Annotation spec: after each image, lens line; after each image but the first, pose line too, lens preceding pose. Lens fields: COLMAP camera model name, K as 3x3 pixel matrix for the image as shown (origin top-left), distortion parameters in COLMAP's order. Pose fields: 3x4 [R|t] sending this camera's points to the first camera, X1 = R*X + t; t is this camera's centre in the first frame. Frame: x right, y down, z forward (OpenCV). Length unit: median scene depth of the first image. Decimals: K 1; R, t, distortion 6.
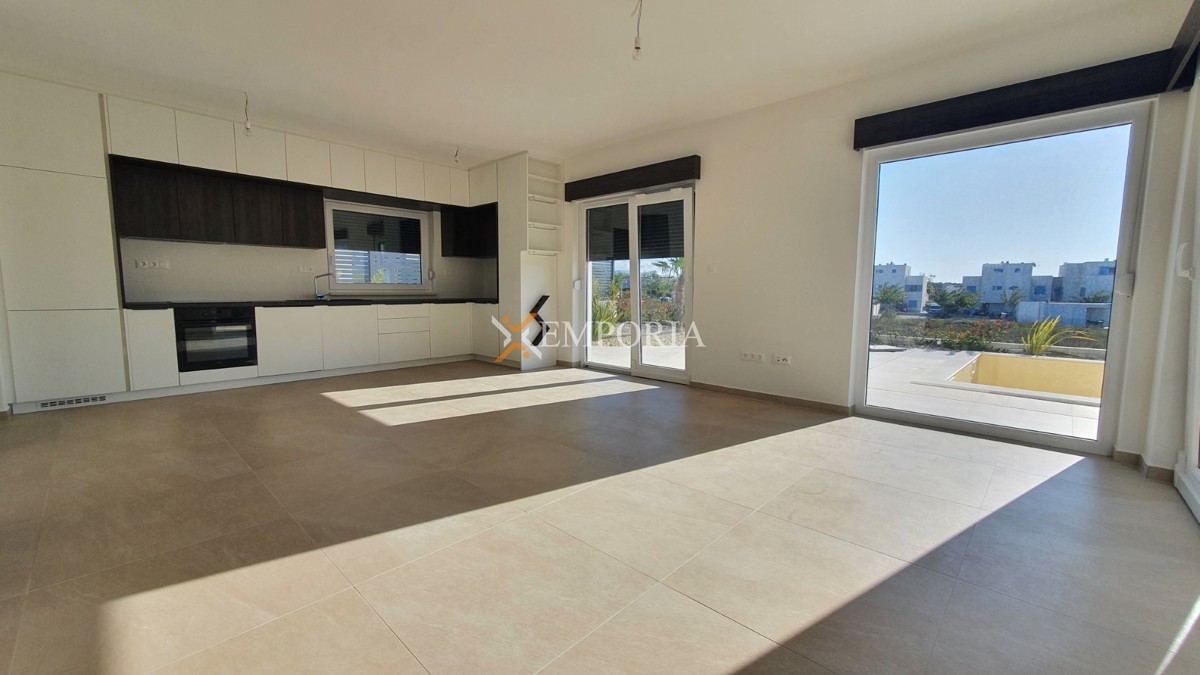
lens RADIAL K [[477.5, 0, 604.2], [0, 477.5, 338.4], [0, 0, 1]] dist [-0.002924, -0.000236]
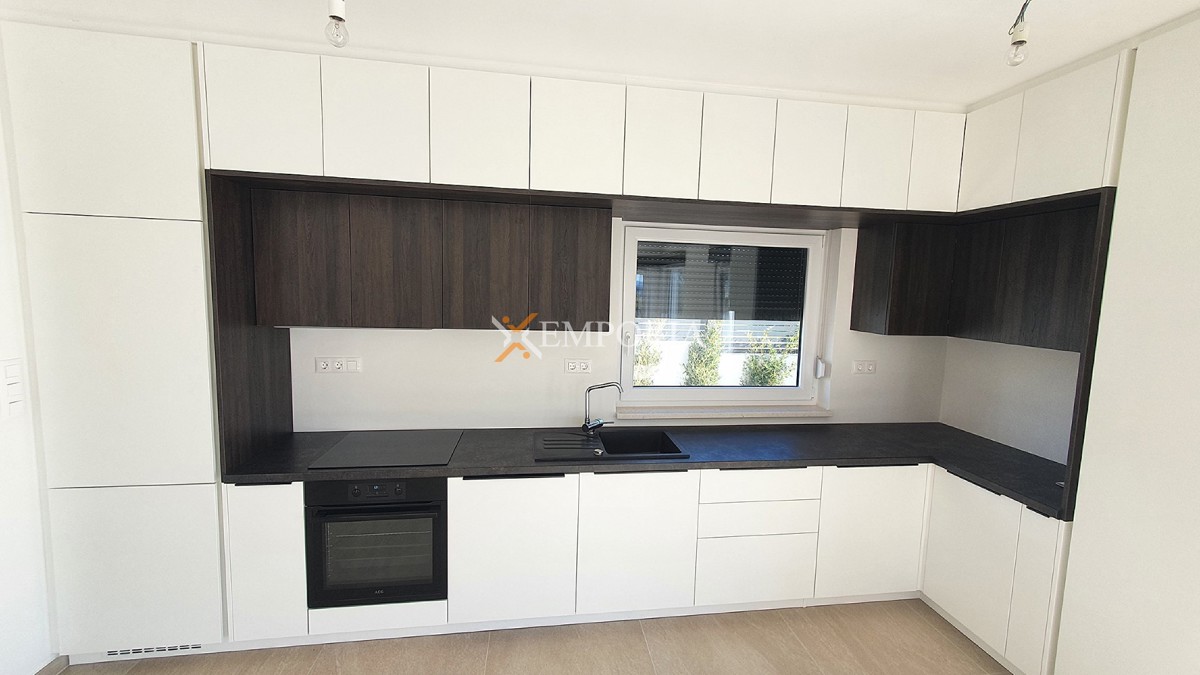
lens RADIAL K [[477.5, 0, 597.9], [0, 477.5, 341.3], [0, 0, 1]] dist [-0.002924, -0.000236]
pose [[0.781462, 0.079286, -0.618895, -0.322367], [-0.082171, 0.996332, 0.023884, -0.196950], [0.618518, 0.032191, 0.785111, 0.663473]]
